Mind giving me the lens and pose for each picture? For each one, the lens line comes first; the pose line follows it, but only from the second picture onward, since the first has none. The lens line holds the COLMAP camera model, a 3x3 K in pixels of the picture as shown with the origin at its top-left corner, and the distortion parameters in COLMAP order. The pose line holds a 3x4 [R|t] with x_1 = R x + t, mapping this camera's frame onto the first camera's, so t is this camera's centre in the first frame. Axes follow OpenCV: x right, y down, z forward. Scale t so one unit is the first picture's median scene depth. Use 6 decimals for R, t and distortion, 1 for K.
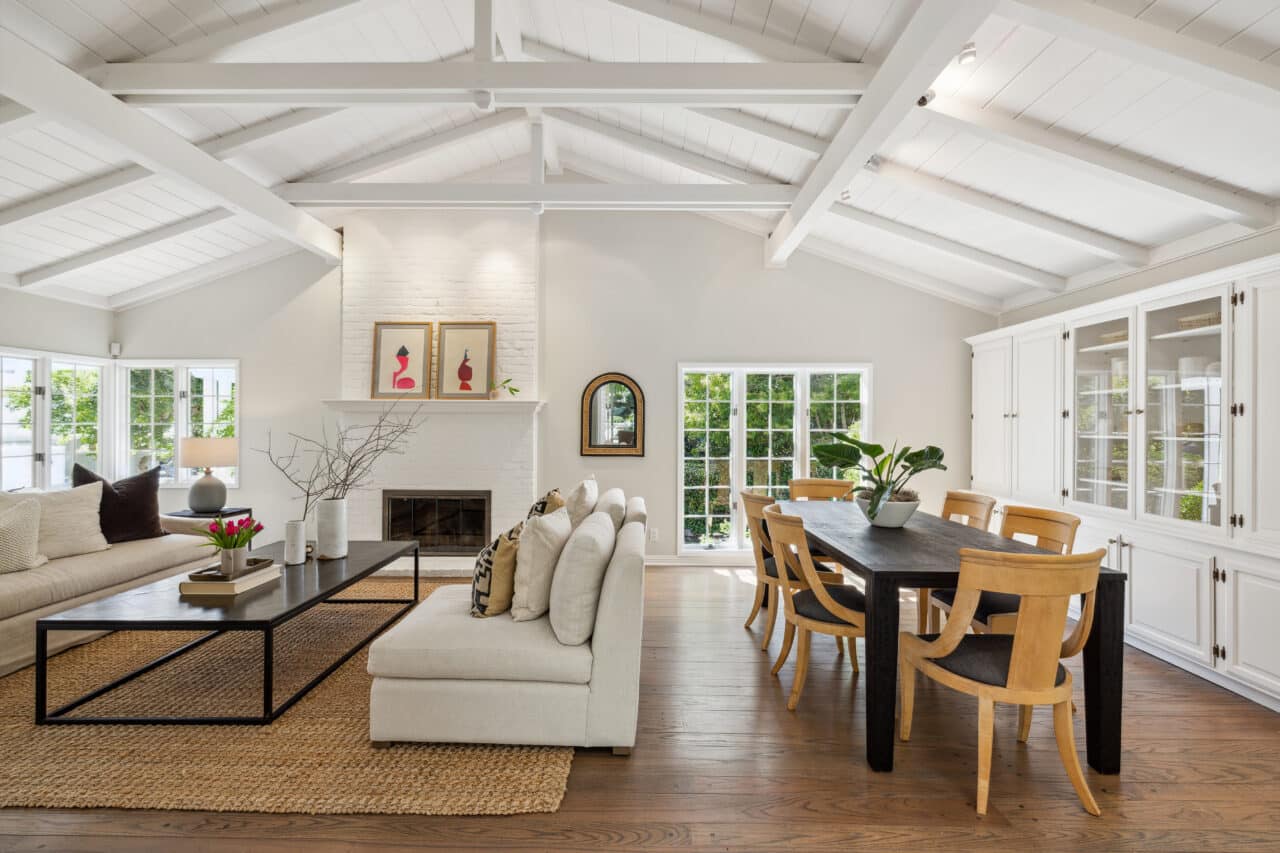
lens RADIAL K [[590.6, 0, 639.1], [0, 590.6, 425.1], [0, 0, 1]] dist [-0.002913, -0.000492]
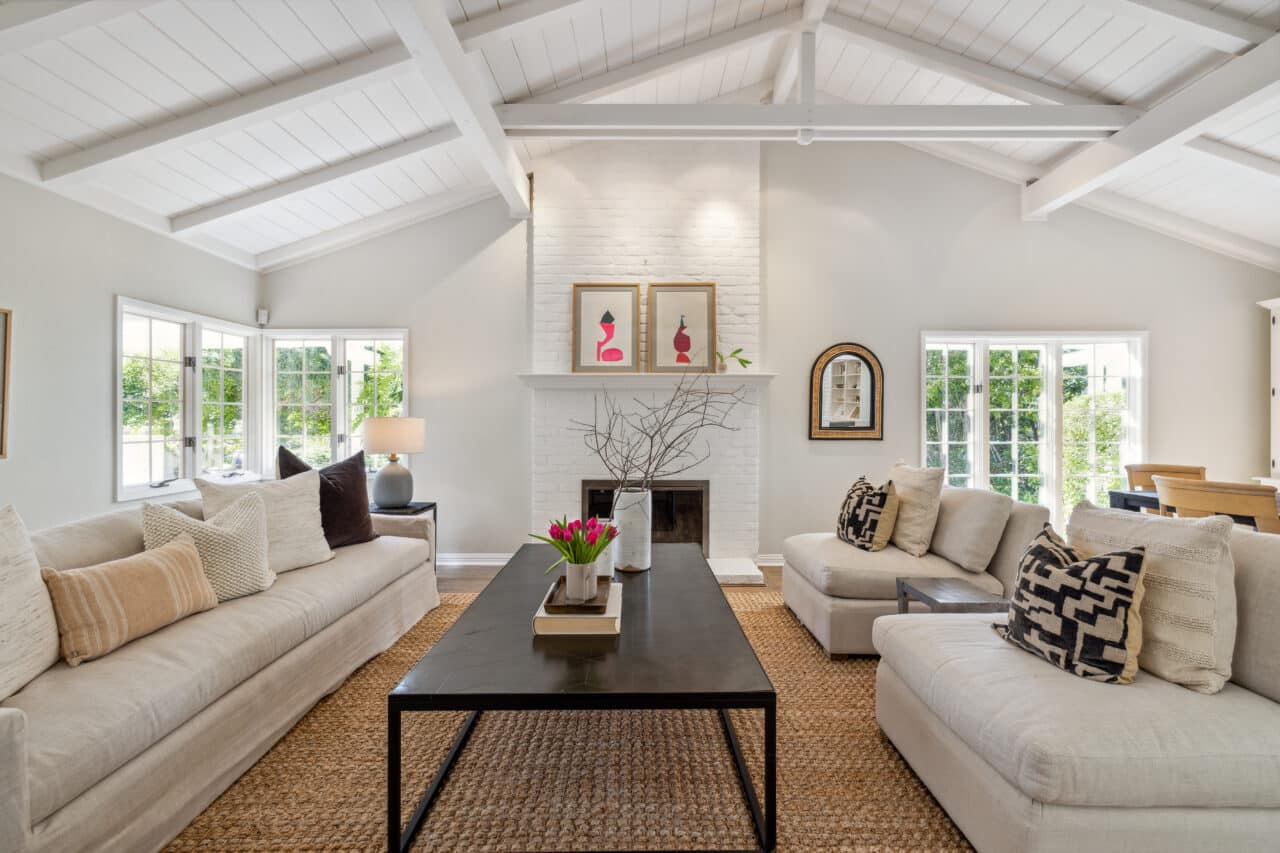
lens RADIAL K [[552.7, 0, 638.2], [0, 552.7, 422.1], [0, 0, 1]] dist [0.003887, 0.000032]
pose [[0.999973, -0.003490, 0.006400, -0.362157], [0.003470, 0.999989, 0.003147, 0.023875], [-0.006411, -0.003124, 0.999975, 0.200189]]
